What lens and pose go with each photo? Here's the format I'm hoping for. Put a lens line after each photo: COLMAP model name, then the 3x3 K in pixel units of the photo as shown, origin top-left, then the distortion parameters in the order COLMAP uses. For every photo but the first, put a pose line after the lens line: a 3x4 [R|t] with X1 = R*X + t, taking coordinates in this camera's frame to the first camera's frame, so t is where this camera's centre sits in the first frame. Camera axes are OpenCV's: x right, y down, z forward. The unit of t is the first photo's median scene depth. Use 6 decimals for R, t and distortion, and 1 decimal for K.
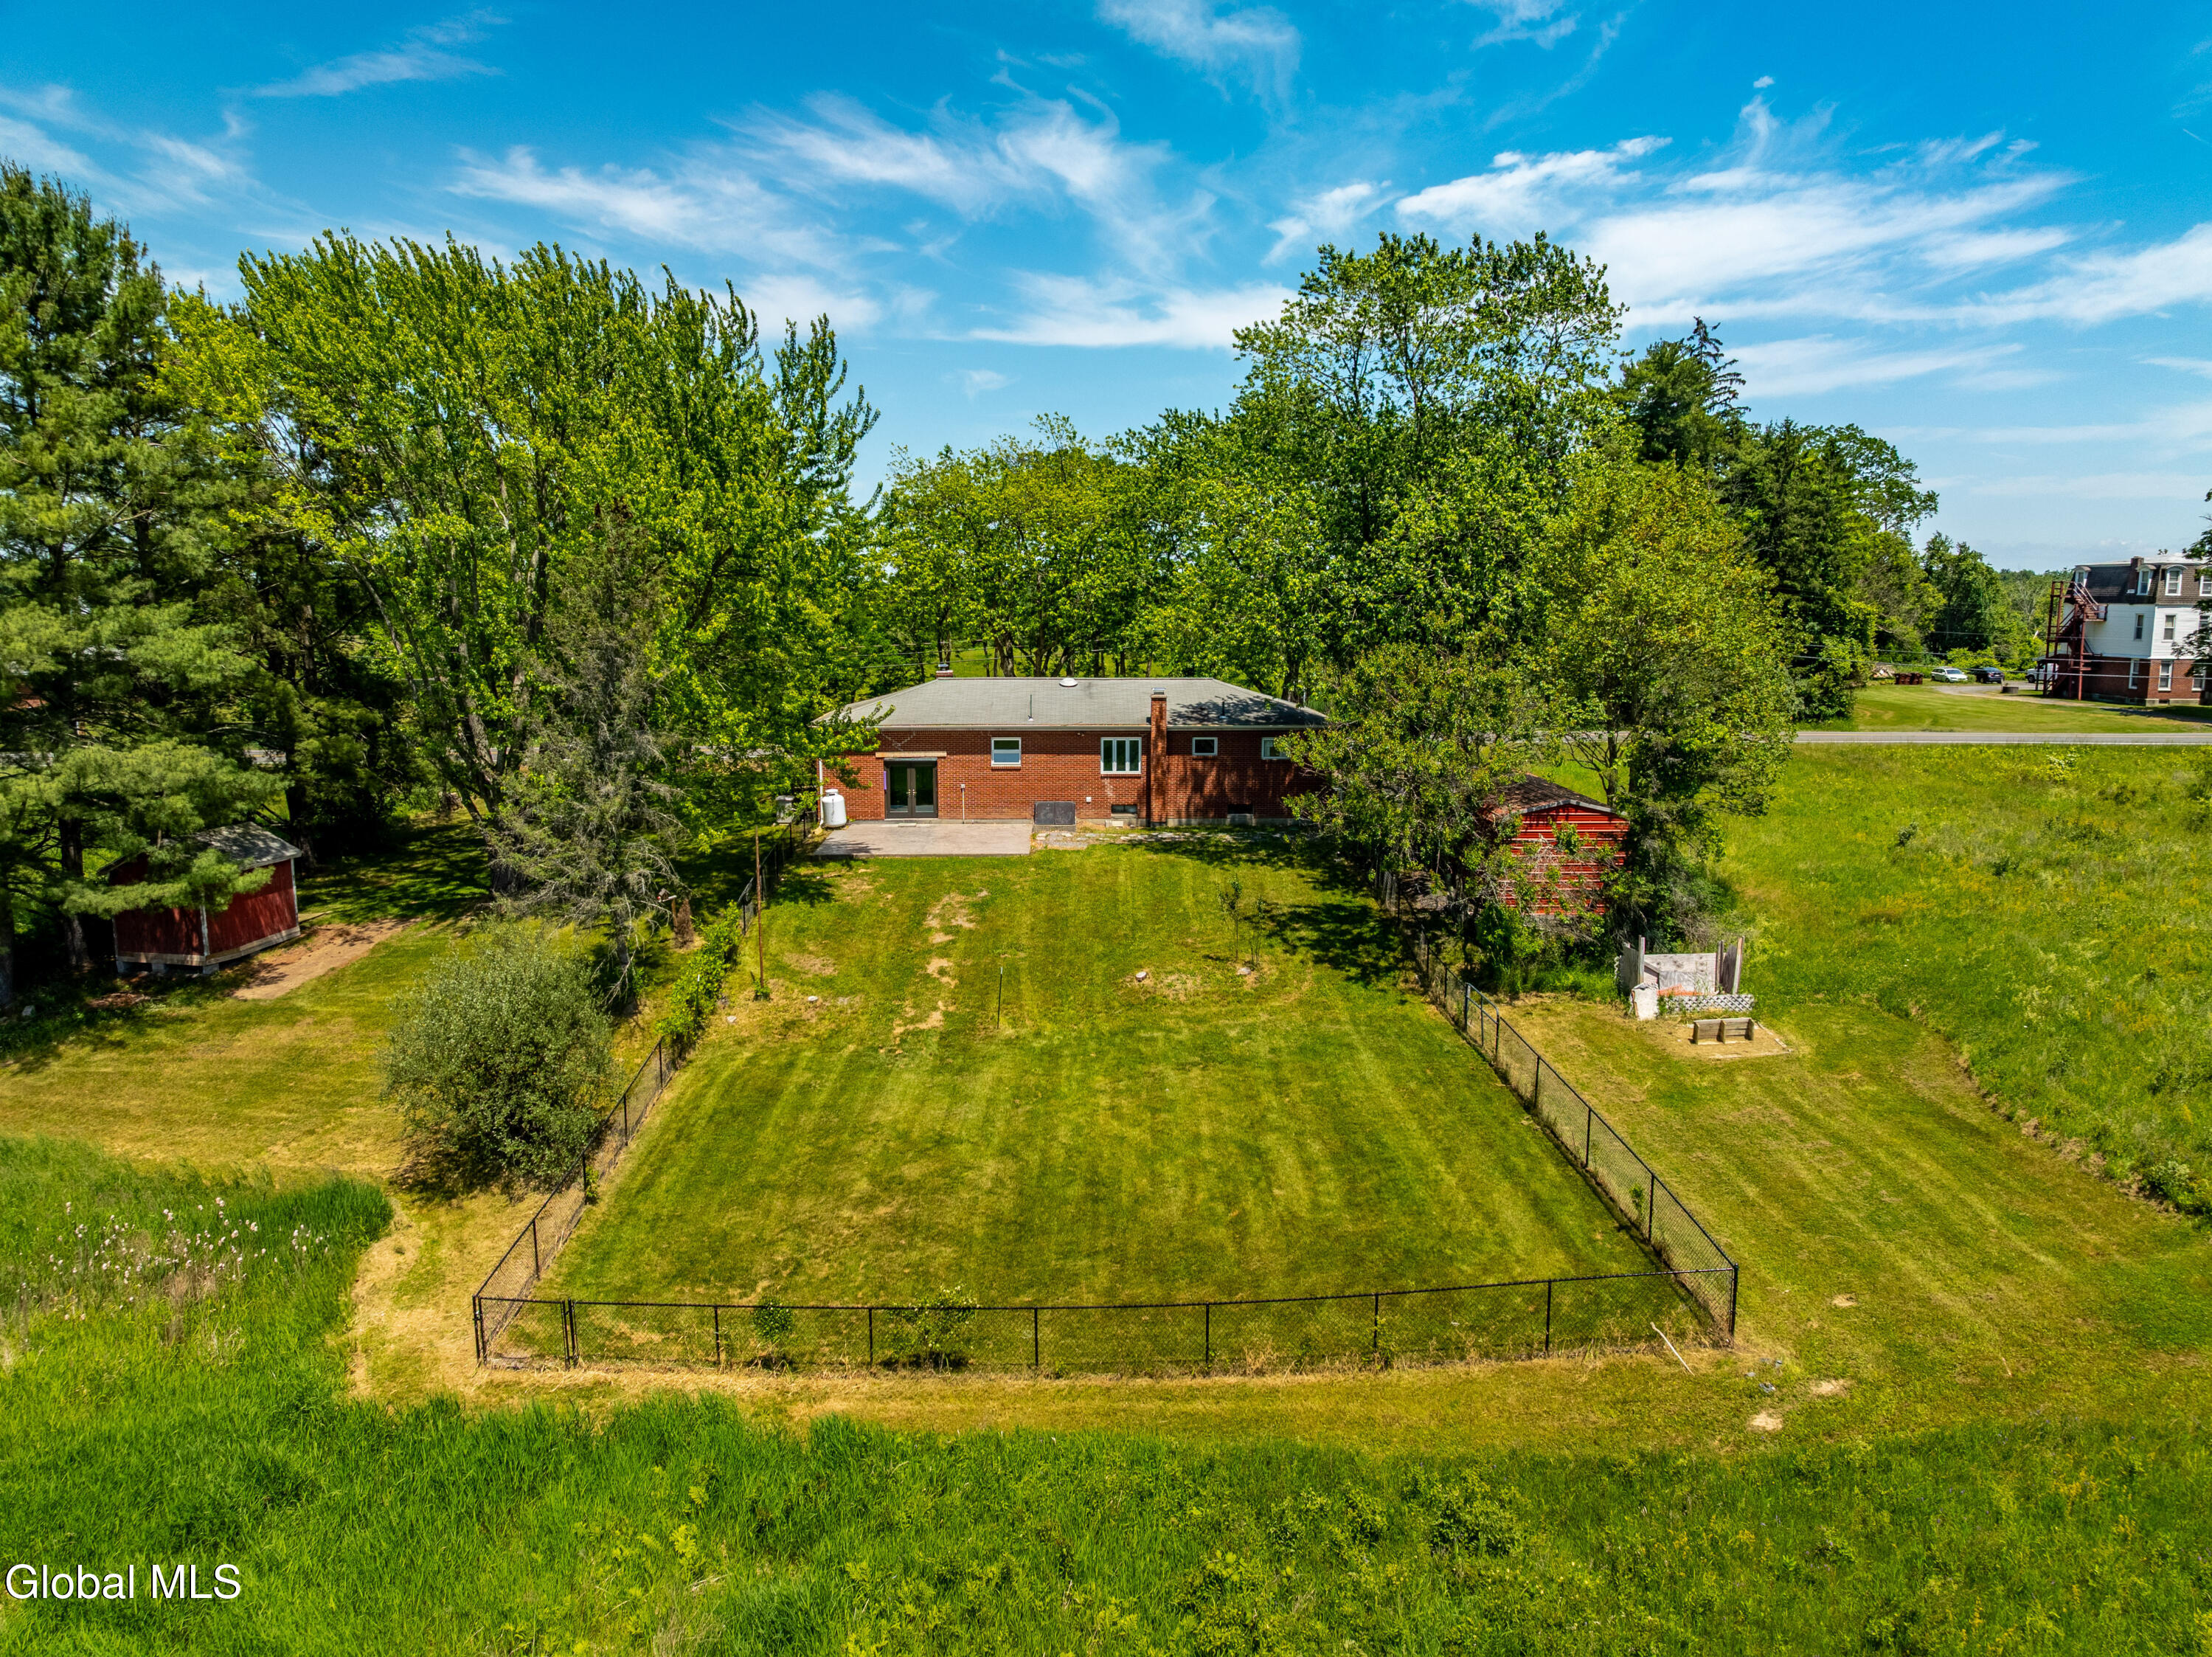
lens RADIAL K [[1558.2, 0, 1106.0], [0, 1558.2, 828.5], [0, 0, 1]] dist [-0.052197, 0.026195]
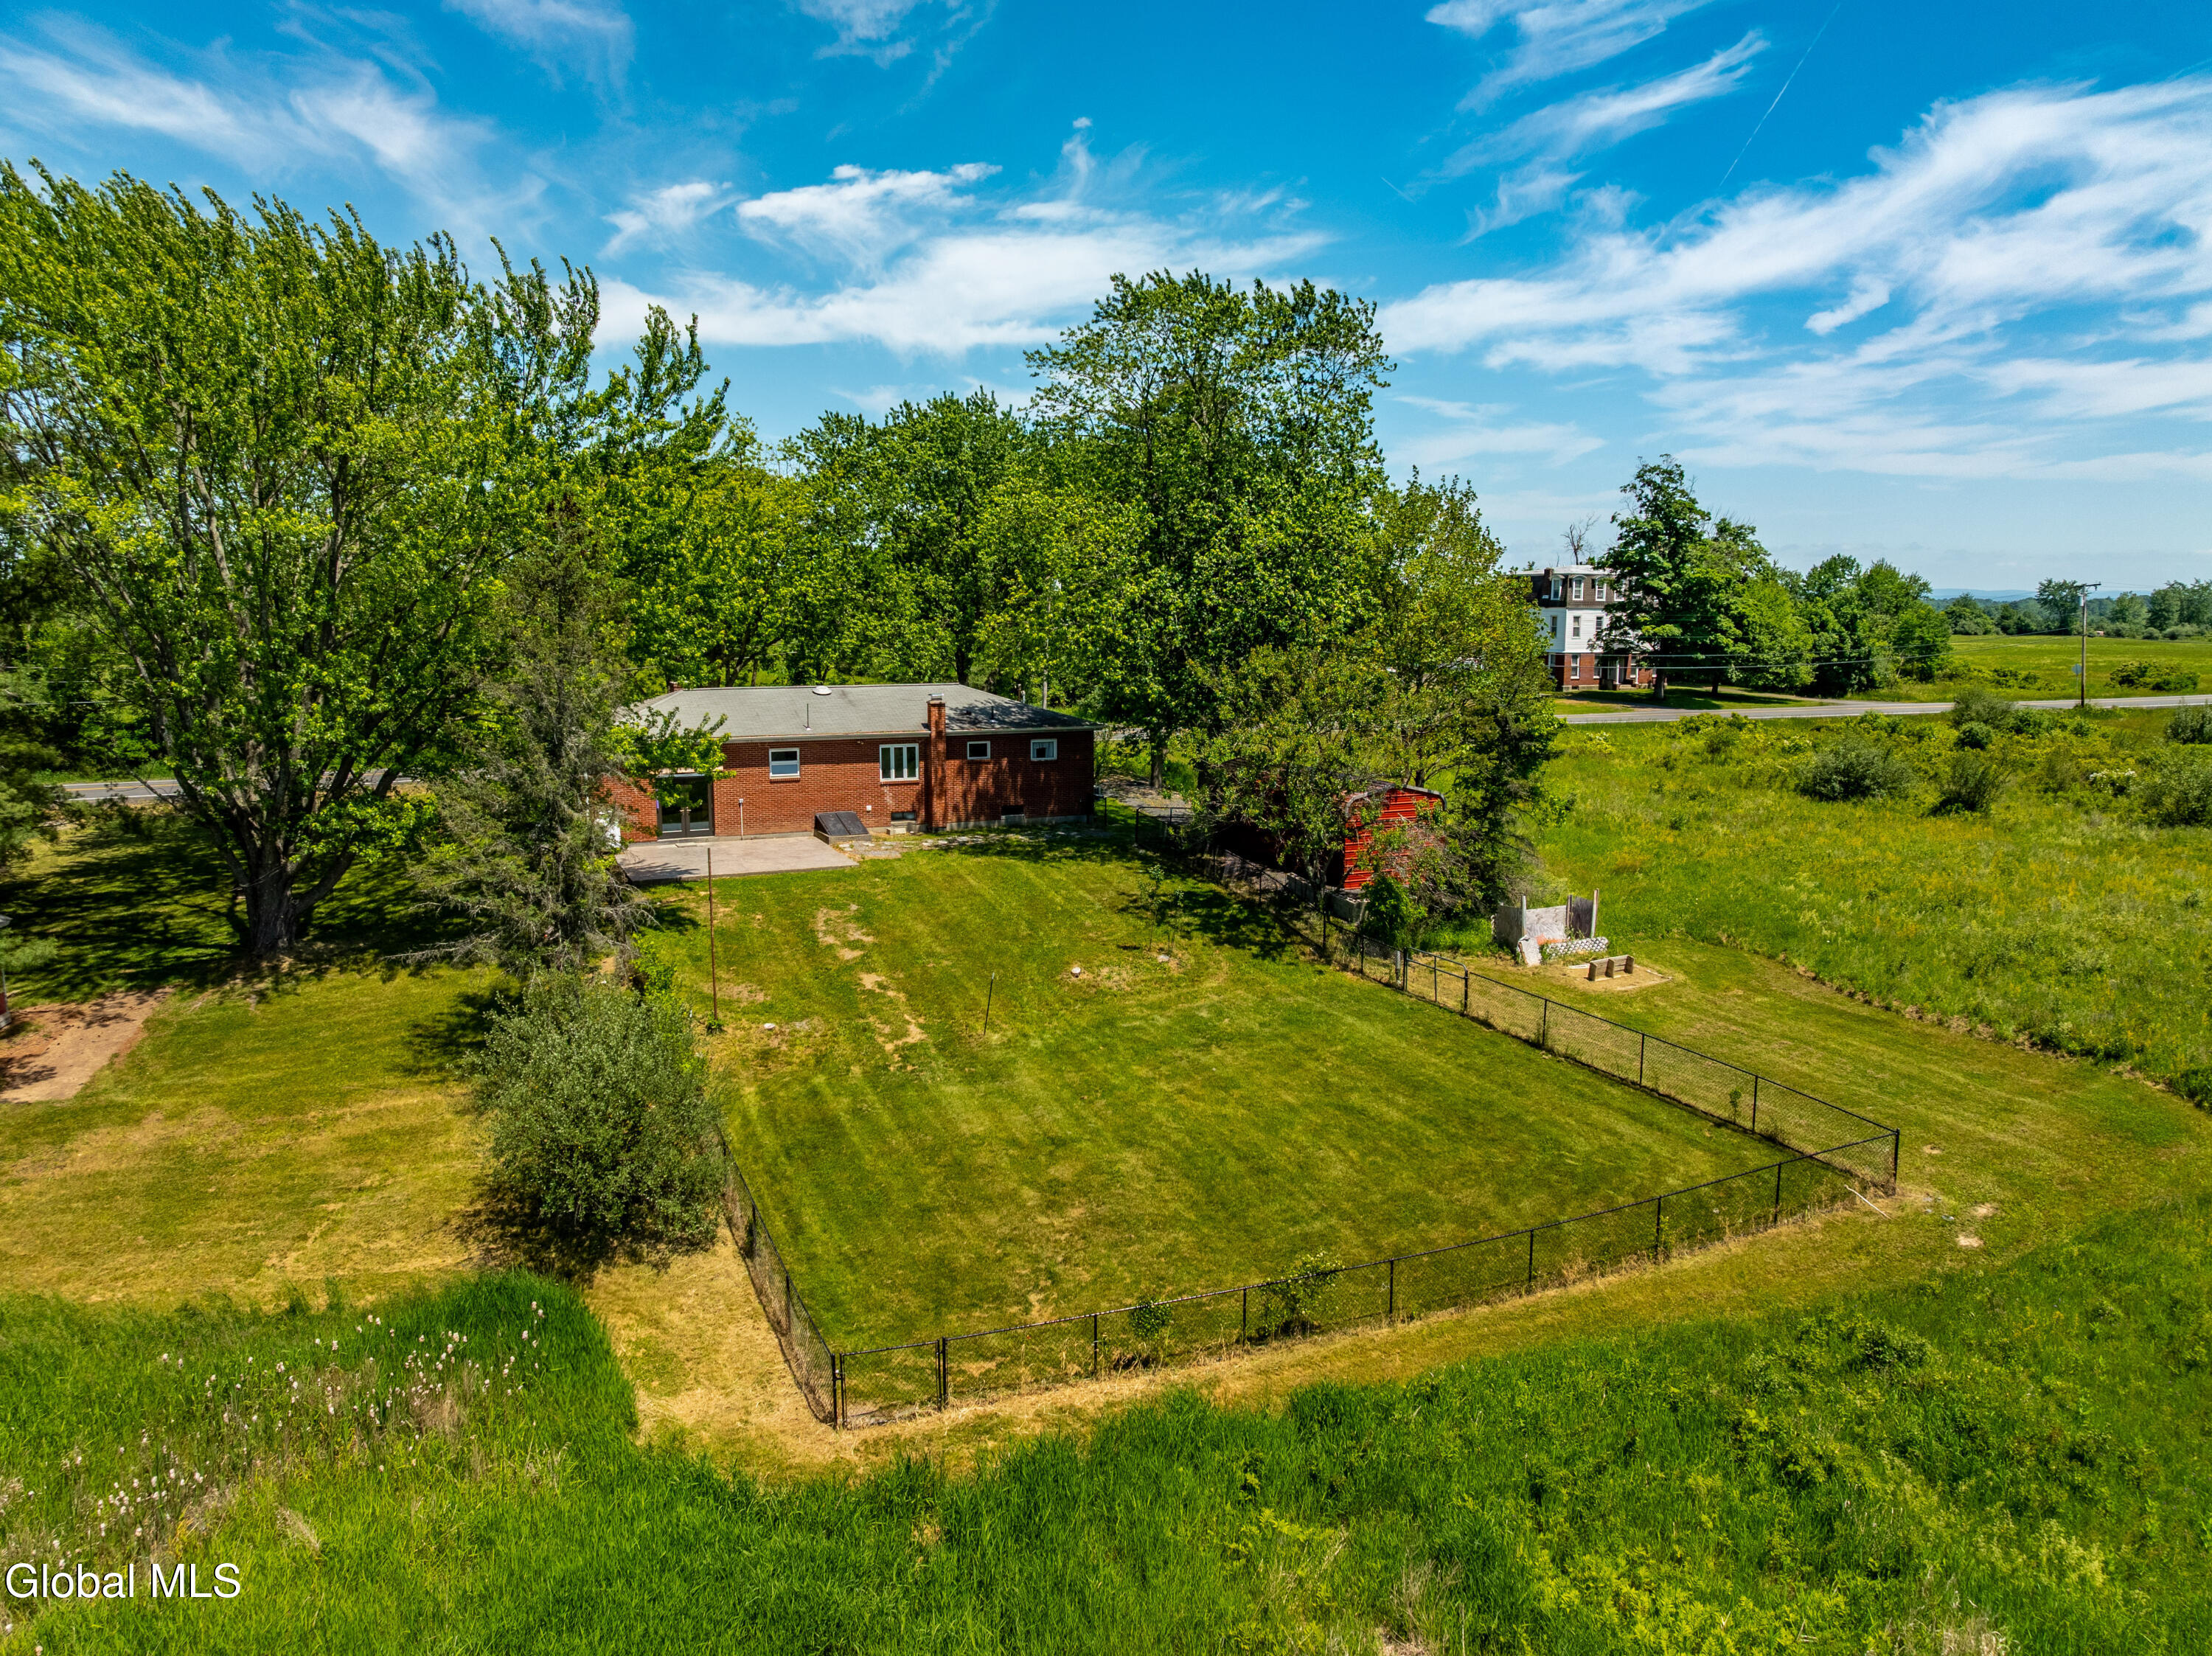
lens RADIAL K [[1565.0, 0, 1106.0], [0, 1565.0, 828.0], [0, 0, 1]] dist [-0.056293, 0.033918]
pose [[0.919622, -0.054999, 0.388936, -0.273585], [0.056927, 0.998357, 0.006577, -0.004248], [-0.388659, 0.016092, 0.921241, 0.031233]]
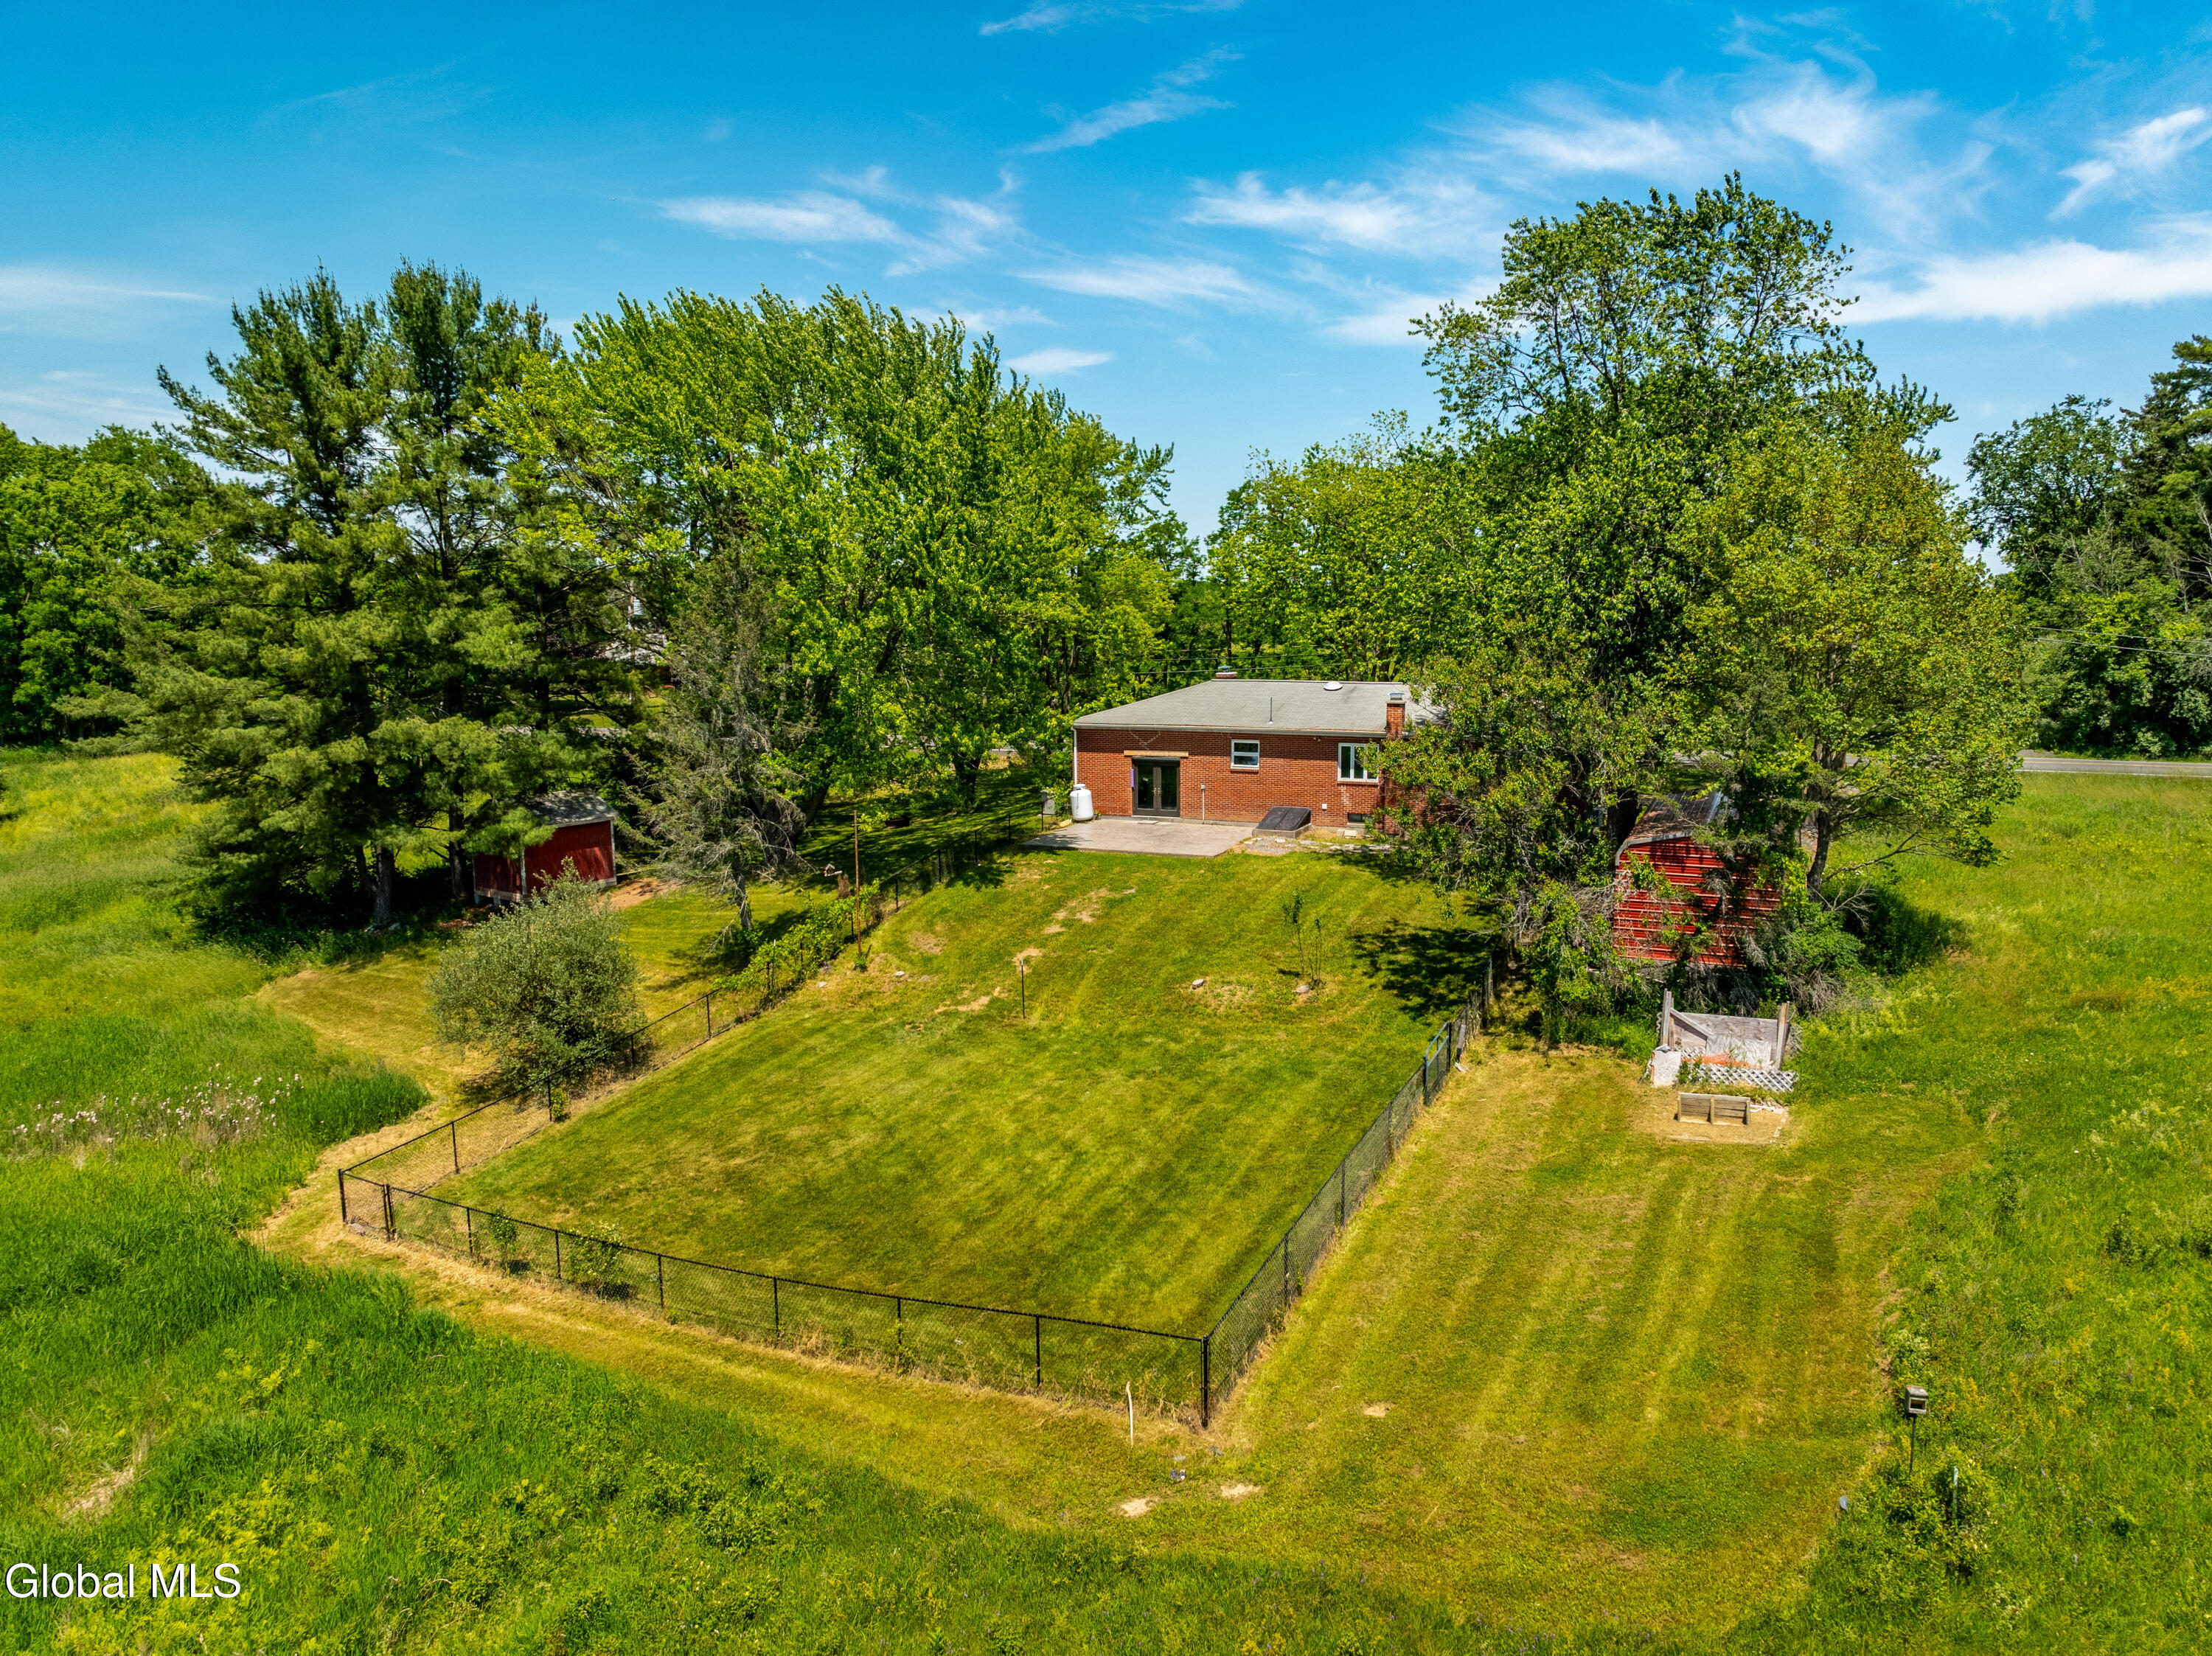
lens RADIAL K [[1565.0, 0, 1106.0], [0, 1565.0, 828.0], [0, 0, 1]] dist [-0.056293, 0.033918]
pose [[0.905029, 0.057041, -0.421508, 0.293250], [-0.058421, 0.998245, 0.009651, -0.007037], [0.421319, 0.015890, 0.906773, 0.061635]]
